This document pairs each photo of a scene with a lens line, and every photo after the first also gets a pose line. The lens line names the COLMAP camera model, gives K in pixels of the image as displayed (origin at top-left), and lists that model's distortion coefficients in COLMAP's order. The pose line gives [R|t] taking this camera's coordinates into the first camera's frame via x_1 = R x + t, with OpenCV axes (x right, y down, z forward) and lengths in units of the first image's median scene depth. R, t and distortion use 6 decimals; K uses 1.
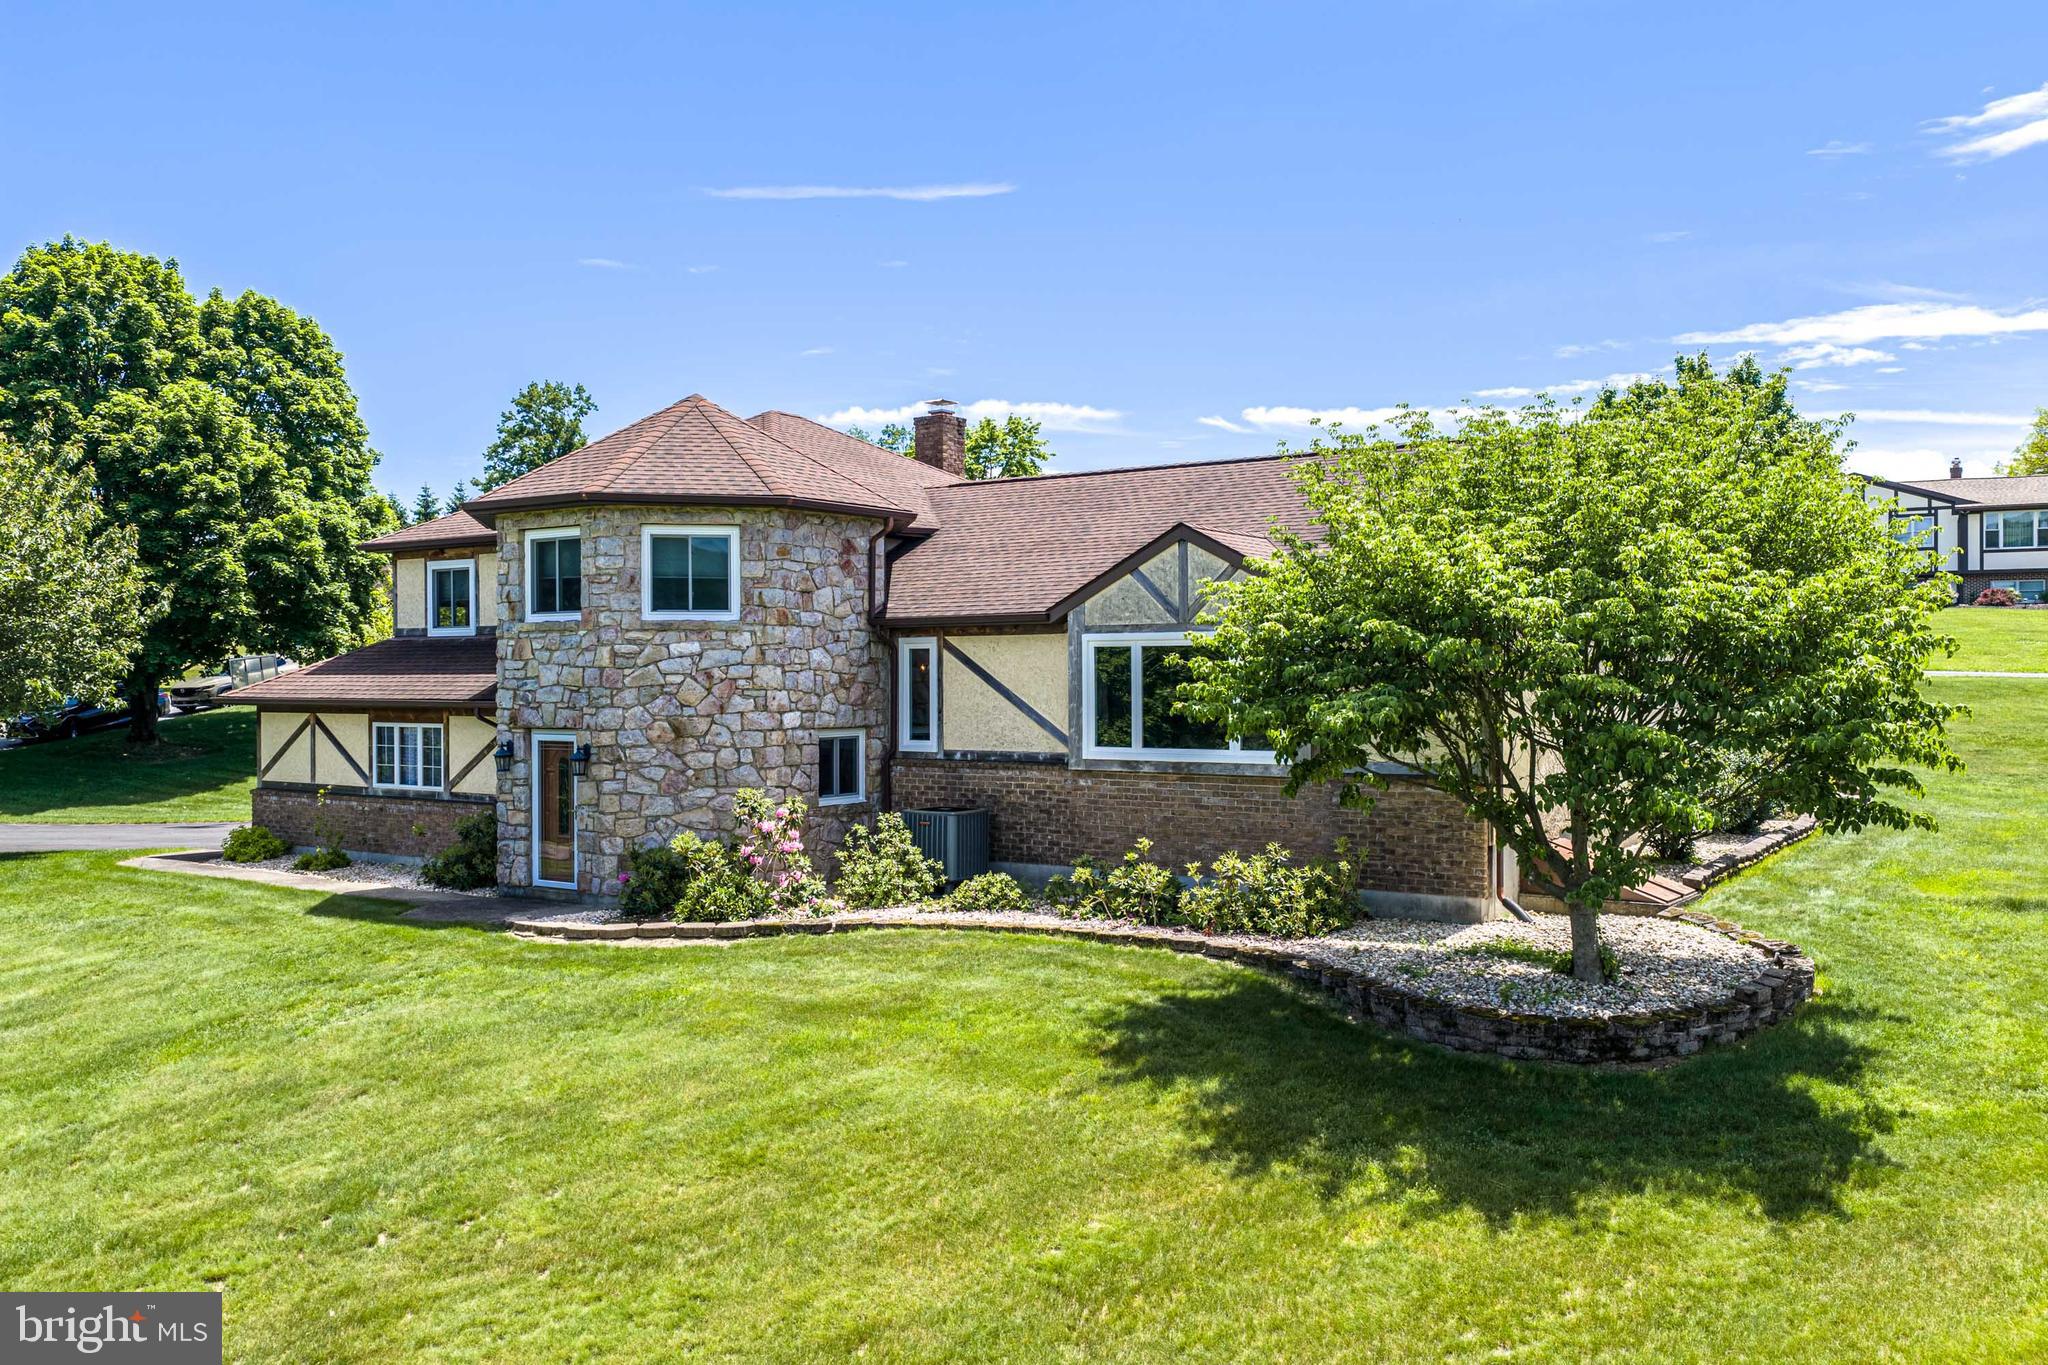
lens RADIAL K [[1699.0, 0, 1022.0], [0, 1699.0, 682.1], [0, 0, 1]] dist [0.024142, -0.039928]
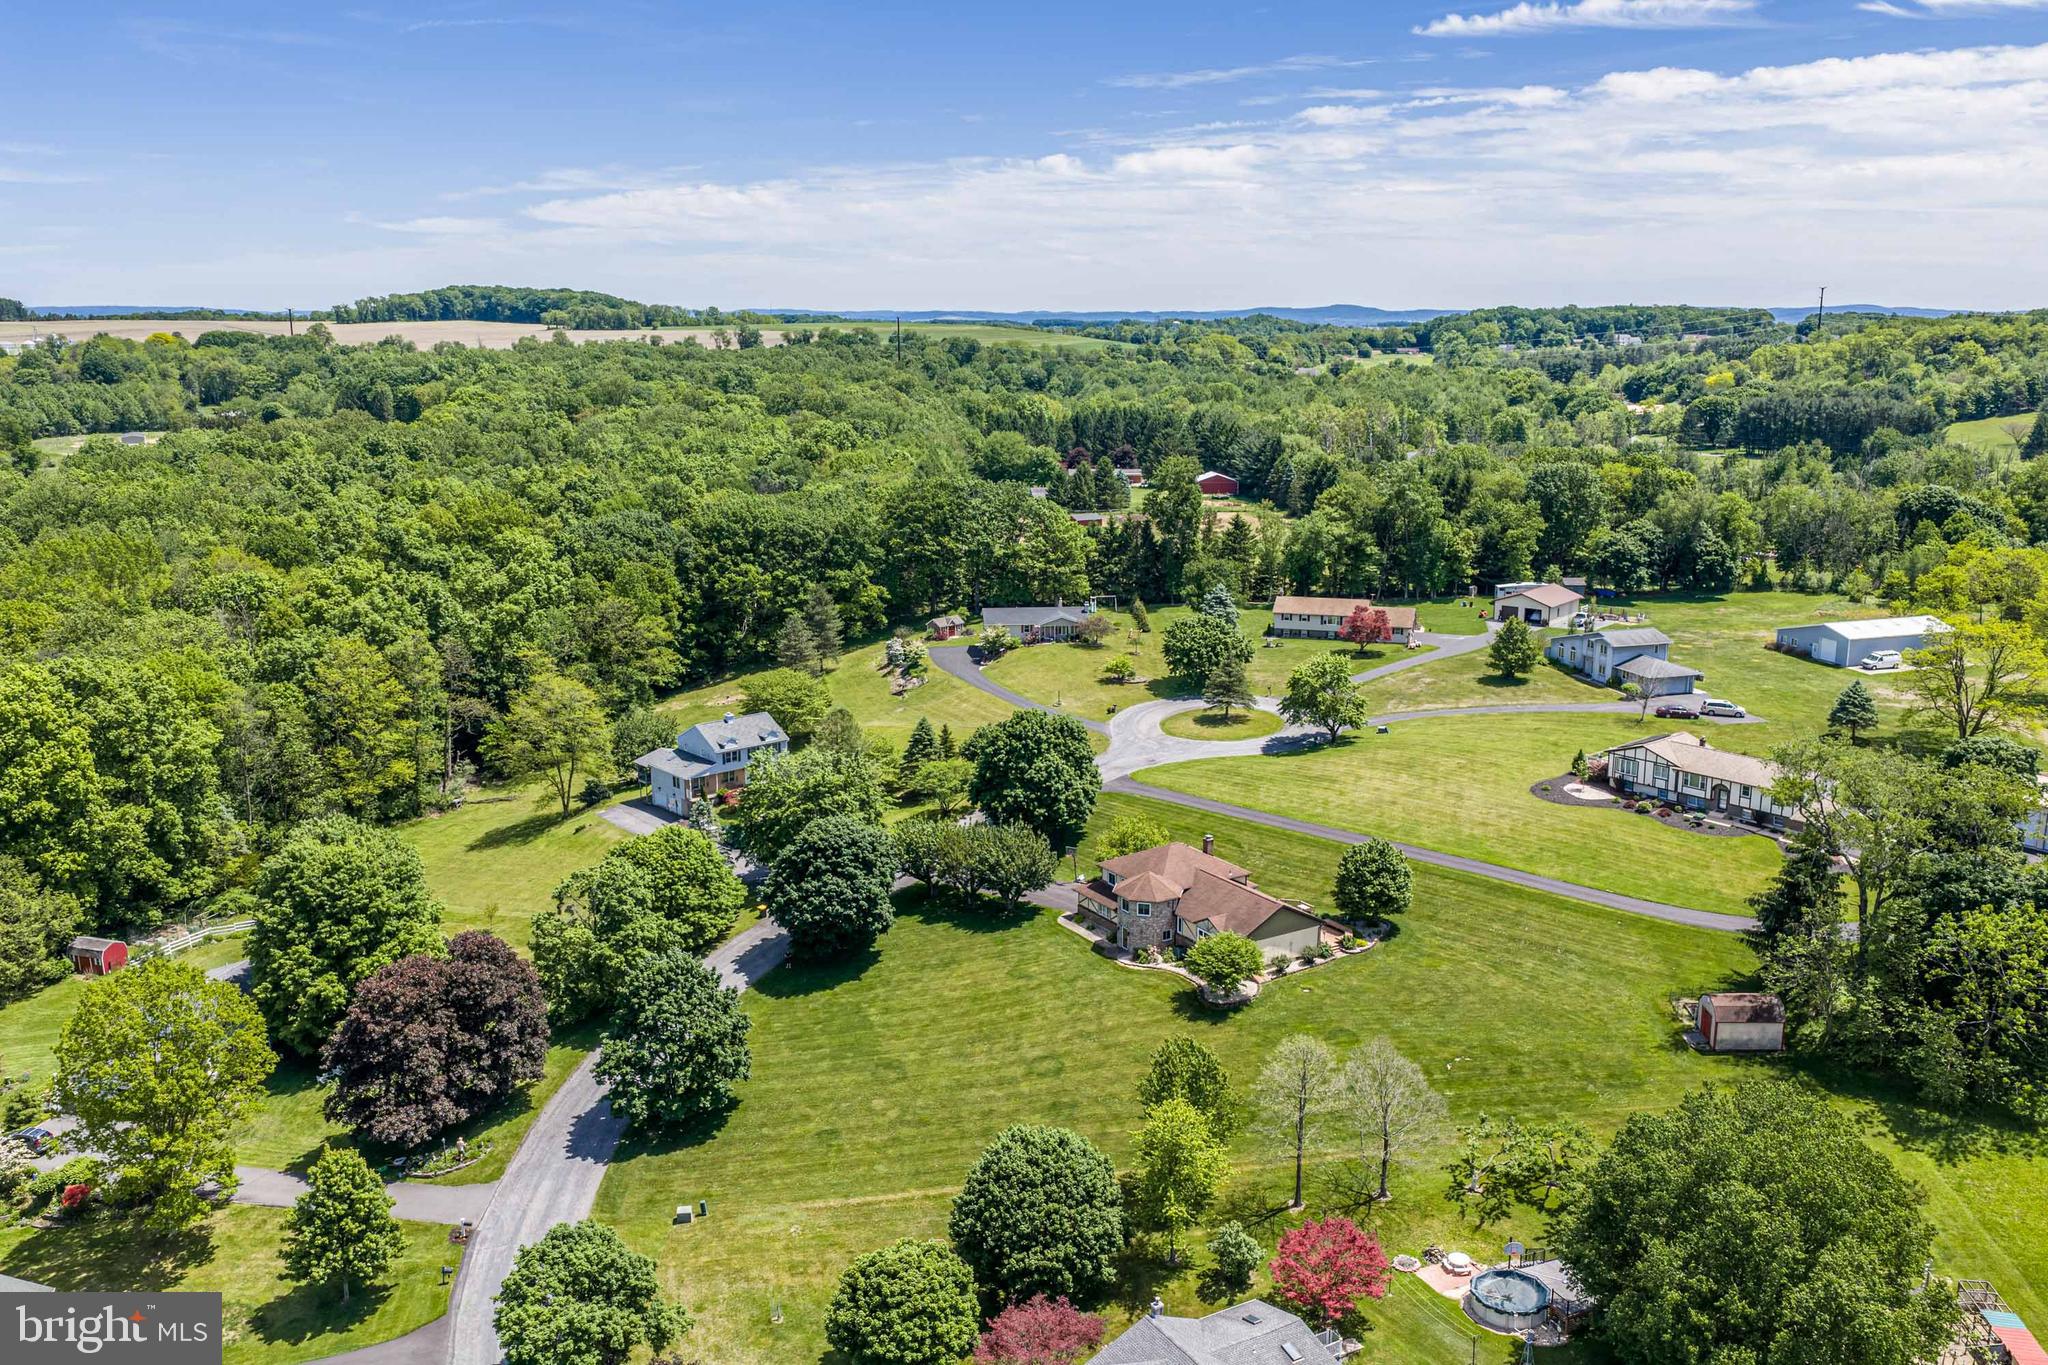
lens RADIAL K [[1699.0, 0, 1034.5], [0, 1699.0, 683.1], [0, 0, 1]] dist [0.024142, -0.039928]
pose [[0.927481, 0.085511, -0.363960, 1.643029], [-0.005100, 0.976296, 0.216380, -2.209418], [0.373836, -0.198832, 0.905932, -4.700975]]
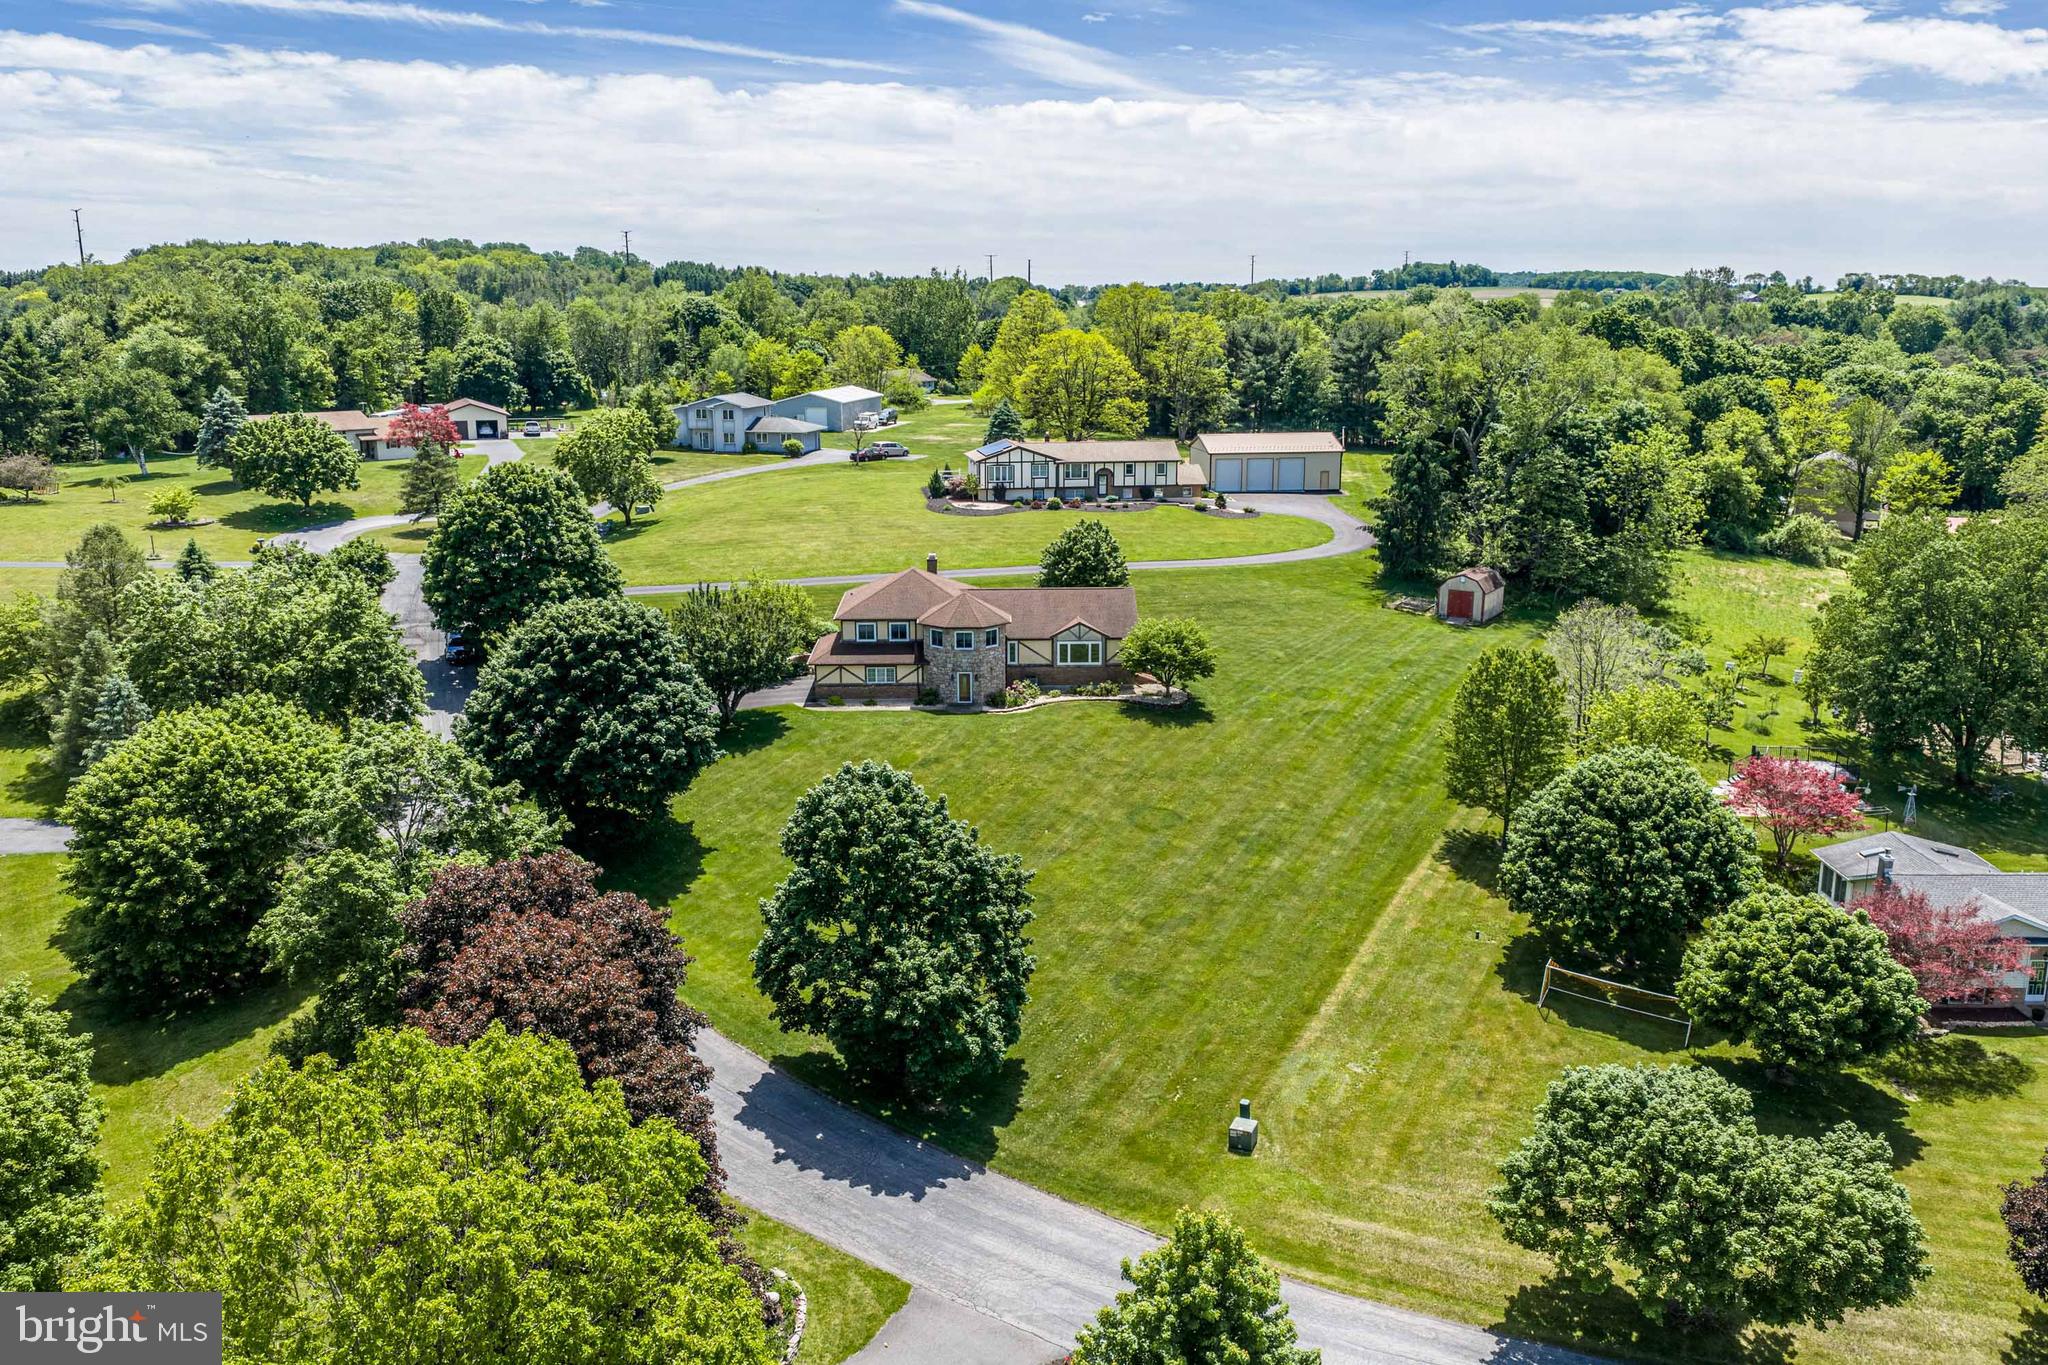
lens RADIAL K [[1699.0, 0, 1016.9], [0, 1699.0, 685.3], [0, 0, 1]] dist [0.024142, -0.039928]
pose [[0.800329, -0.134307, 0.584325, -2.779325], [0.005092, 0.976075, 0.217376, -0.916705], [-0.599540, -0.170997, 0.781865, -2.683067]]
